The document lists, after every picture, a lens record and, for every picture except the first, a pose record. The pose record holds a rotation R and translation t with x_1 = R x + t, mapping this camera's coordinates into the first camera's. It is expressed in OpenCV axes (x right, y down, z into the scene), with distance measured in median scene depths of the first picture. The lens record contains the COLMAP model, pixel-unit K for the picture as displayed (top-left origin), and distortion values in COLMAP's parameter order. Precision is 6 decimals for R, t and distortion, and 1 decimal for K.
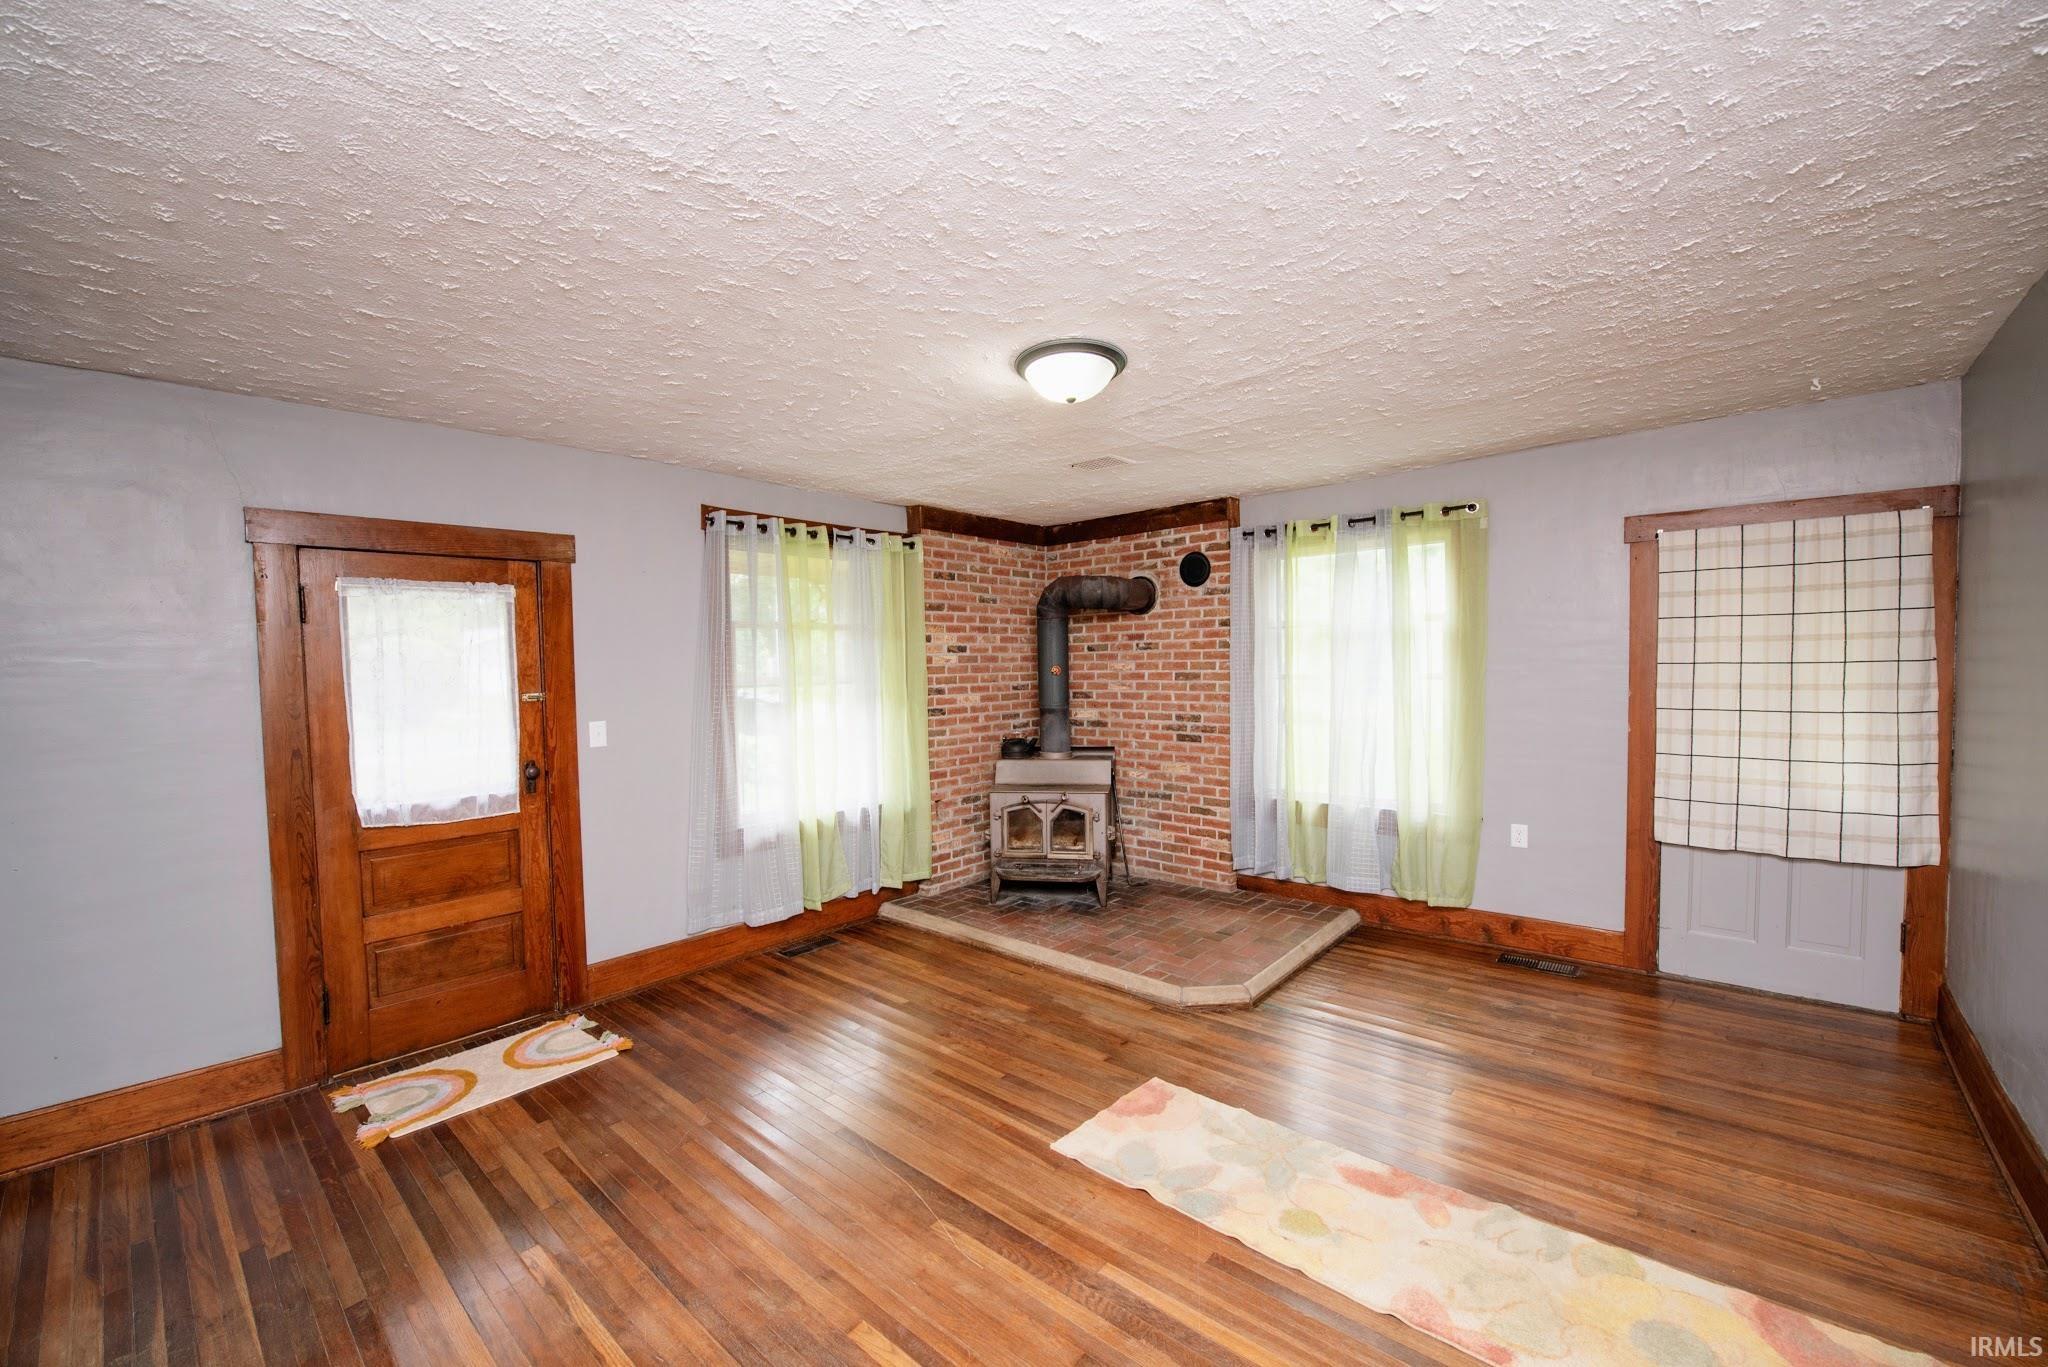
lens RADIAL K [[813.3, 0, 1015.7], [0, 813.3, 707.4], [0, 0, 1]] dist [-0.015930, -0.000455]
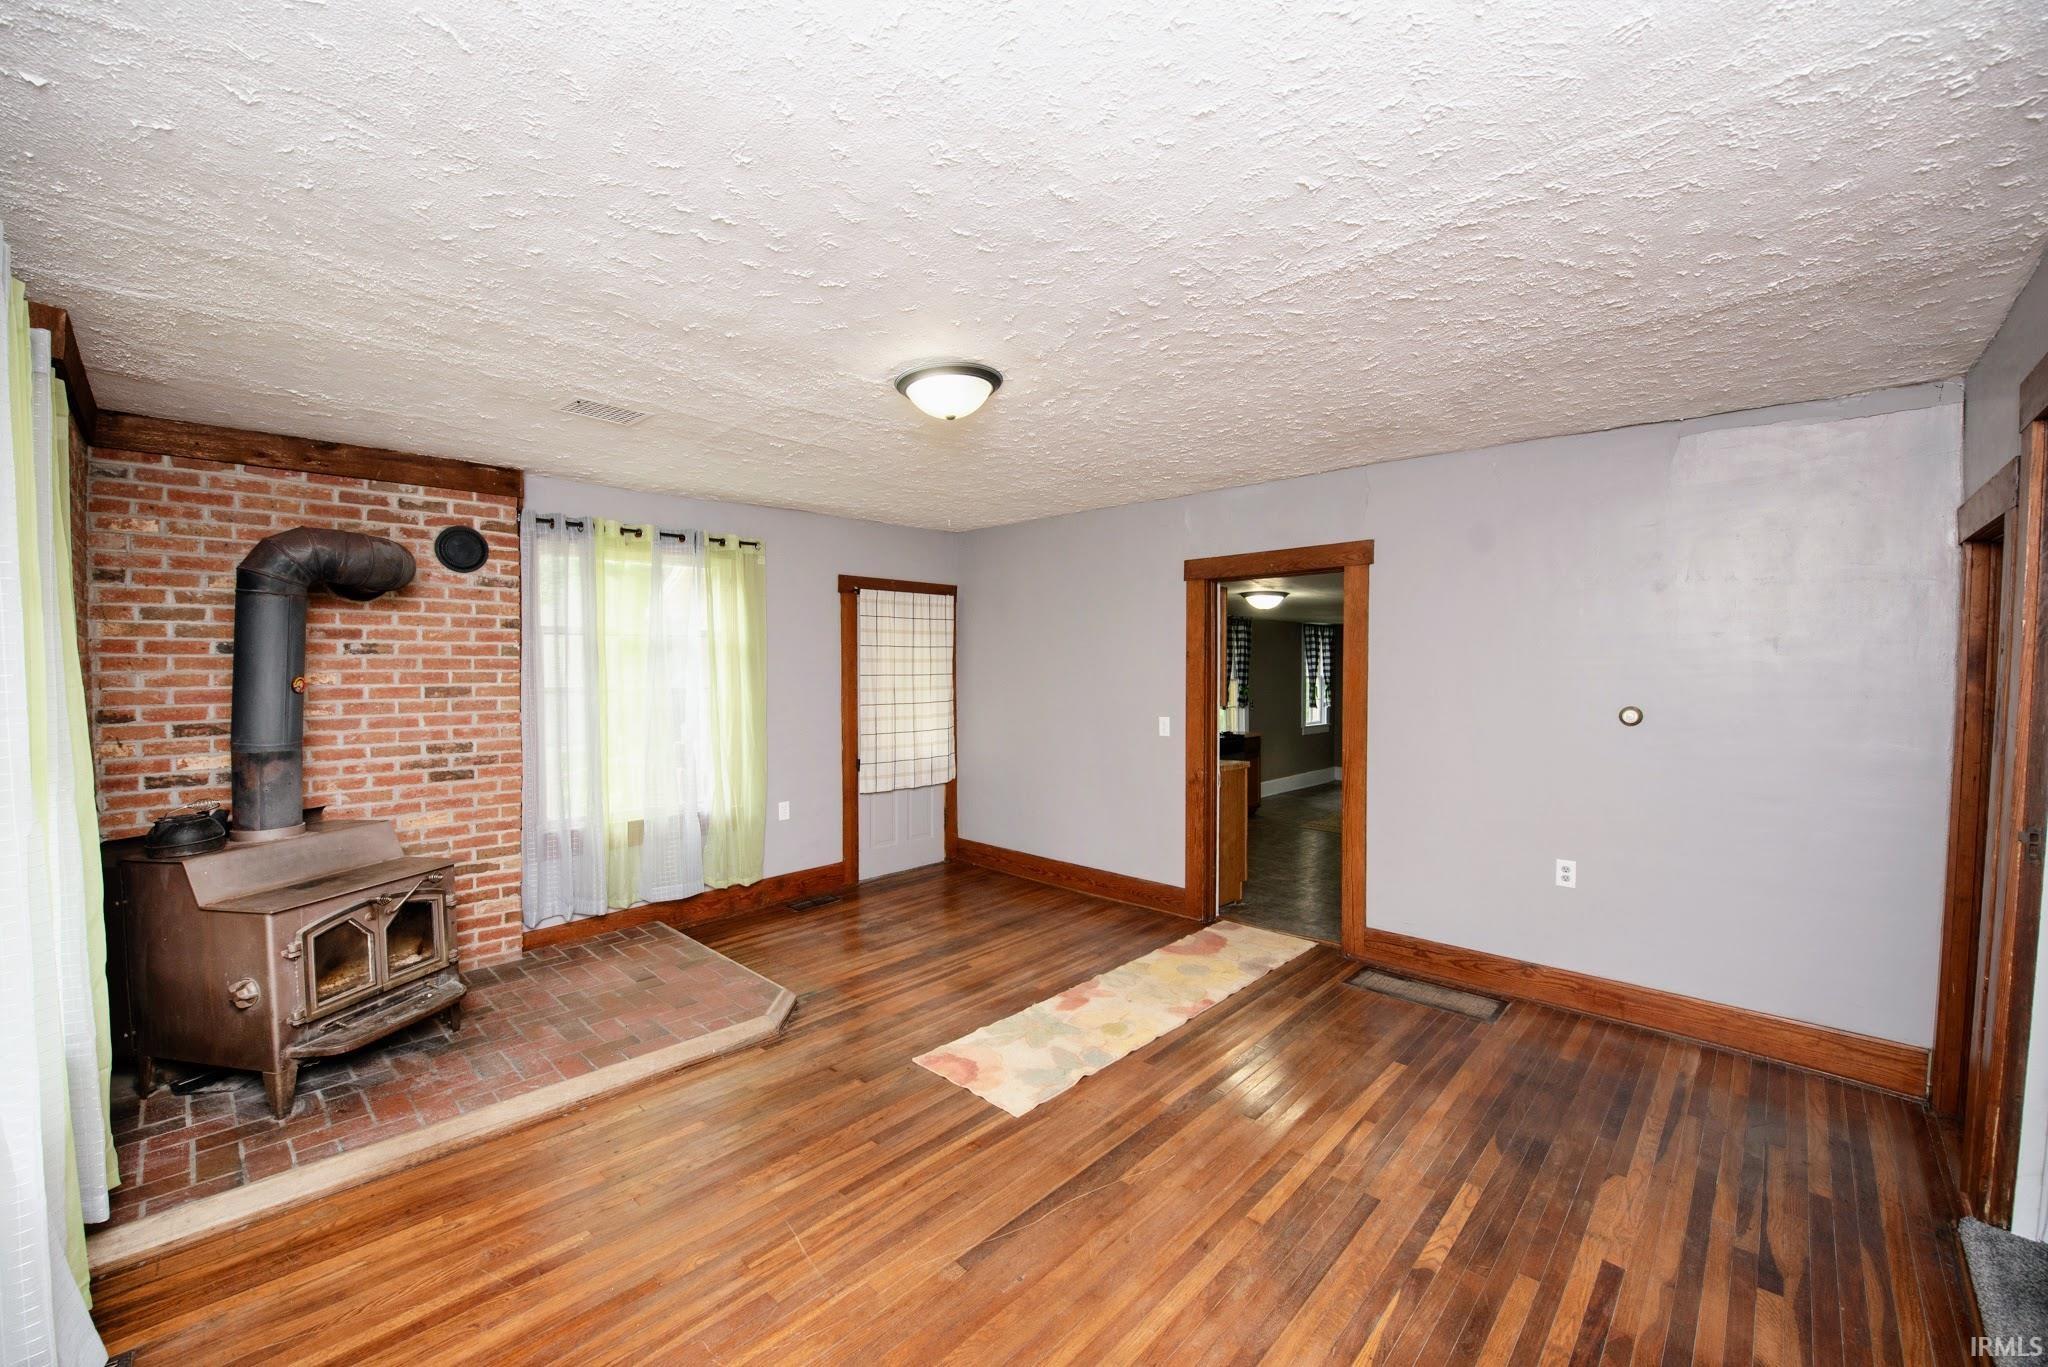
lens RADIAL K [[813.3, 0, 1015.7], [0, 813.3, 707.4], [0, 0, 1]] dist [-0.015930, -0.000455]
pose [[0.038628, -0.032690, 0.998719, -0.518196], [0.057223, 0.997897, 0.030450, -0.017568], [-0.997614, 0.055973, 0.040417, 0.472298]]
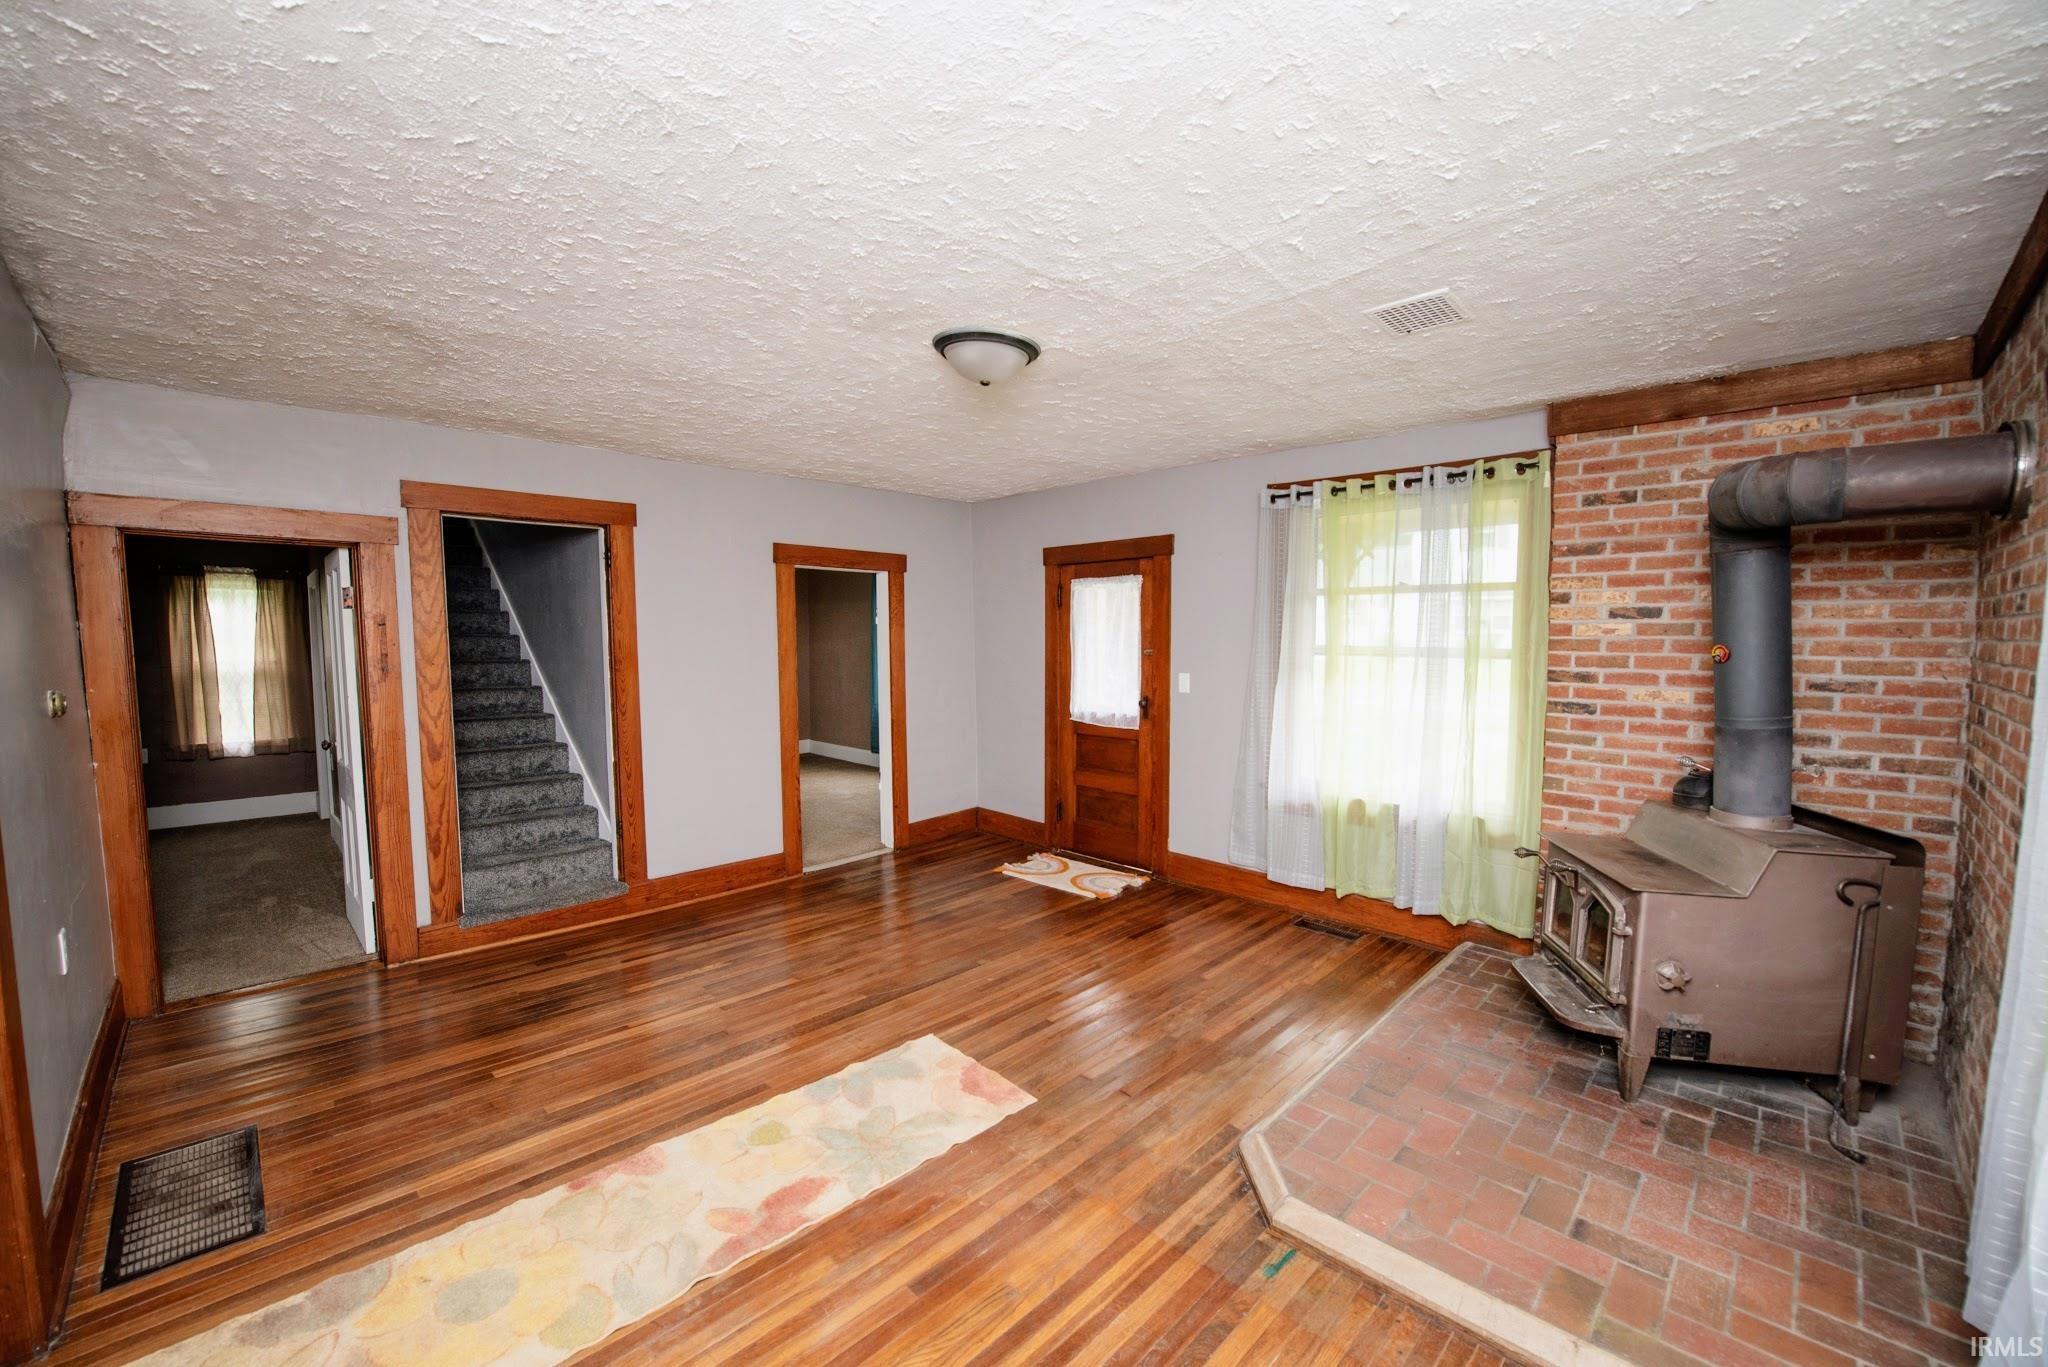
lens RADIAL K [[813.3, 0, 1015.7], [0, 813.3, 707.4], [0, 0, 1]] dist [-0.015930, -0.000455]
pose [[-0.058953, 0.108741, -0.992321, 0.605219], [-0.056240, 0.992109, 0.112058, -0.044325], [0.996675, 0.062414, -0.052372, 0.591910]]
